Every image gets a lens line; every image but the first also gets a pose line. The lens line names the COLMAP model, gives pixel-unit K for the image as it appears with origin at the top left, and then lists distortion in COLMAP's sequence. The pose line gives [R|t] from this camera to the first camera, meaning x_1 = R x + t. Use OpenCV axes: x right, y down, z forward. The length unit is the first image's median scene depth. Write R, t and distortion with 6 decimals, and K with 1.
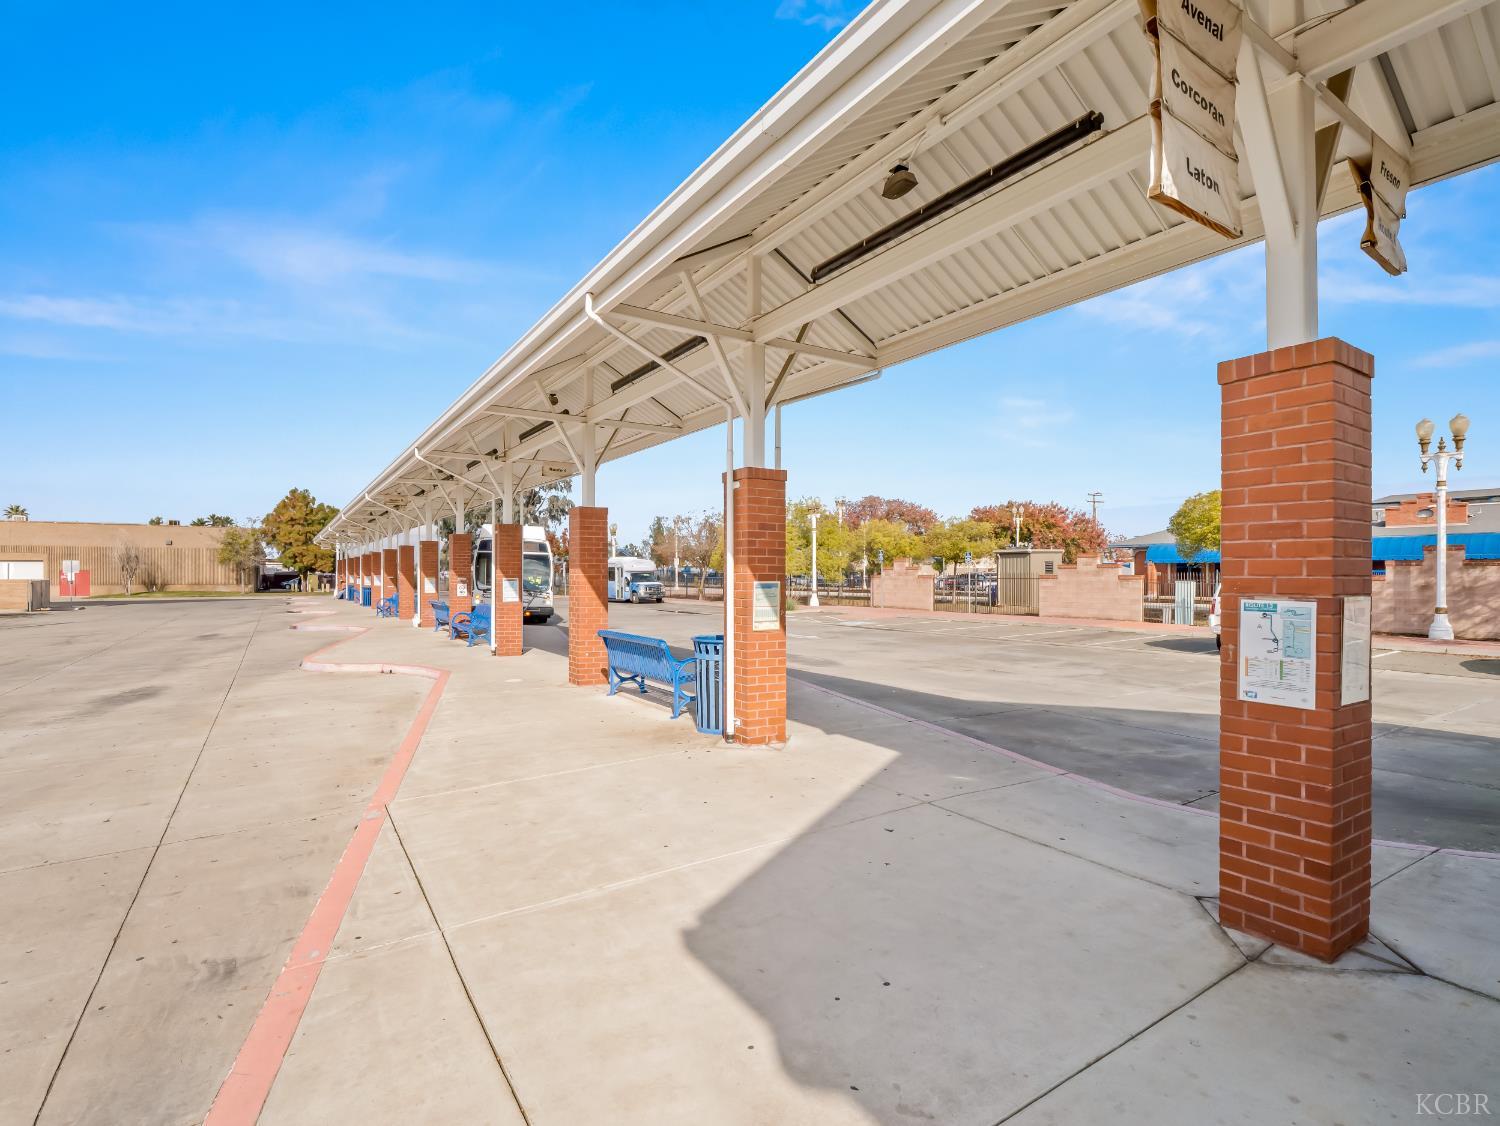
lens RADIAL K [[723.9, 0, 750.0], [0, 723.9, 563.0], [0, 0, 1]] dist [-0.016685, -0.001320]
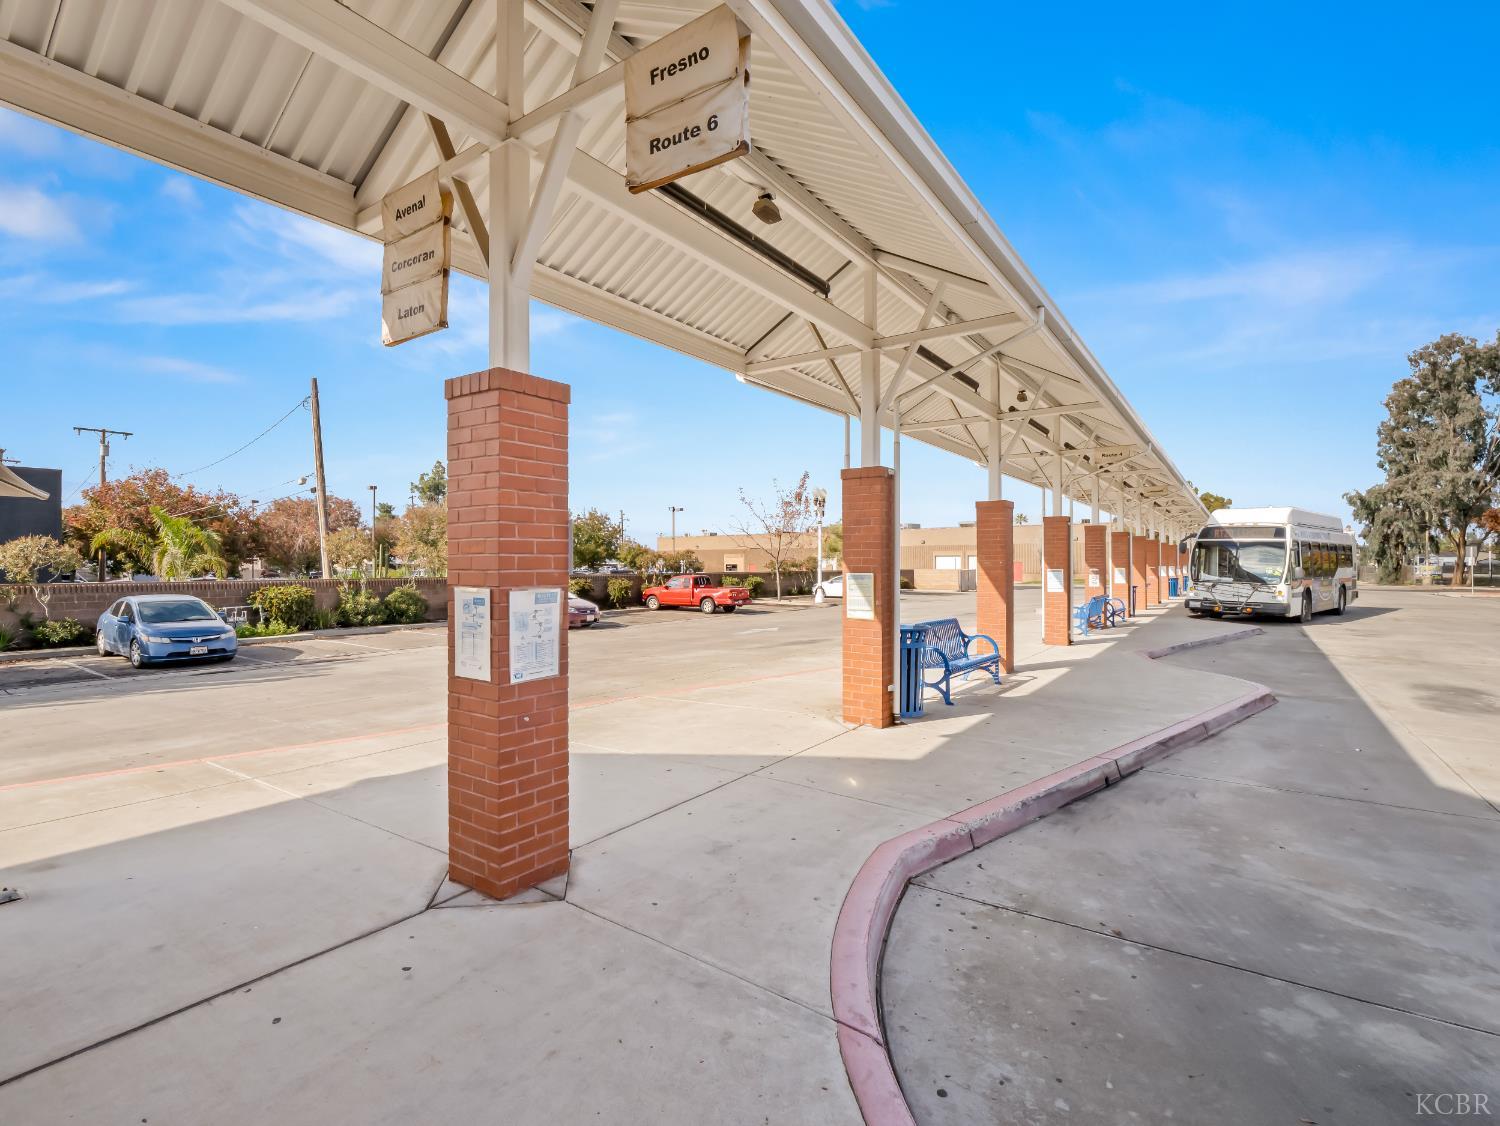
lens RADIAL K [[723.9, 0, 750.0], [0, 723.9, 563.0], [0, 0, 1]] dist [-0.016685, -0.001320]
pose [[0.381766, -0.004463, -0.924248, 1.075460], [0.017261, 0.999848, 0.002301, 0.006019], [0.924098, -0.016832, 0.381785, 0.497942]]
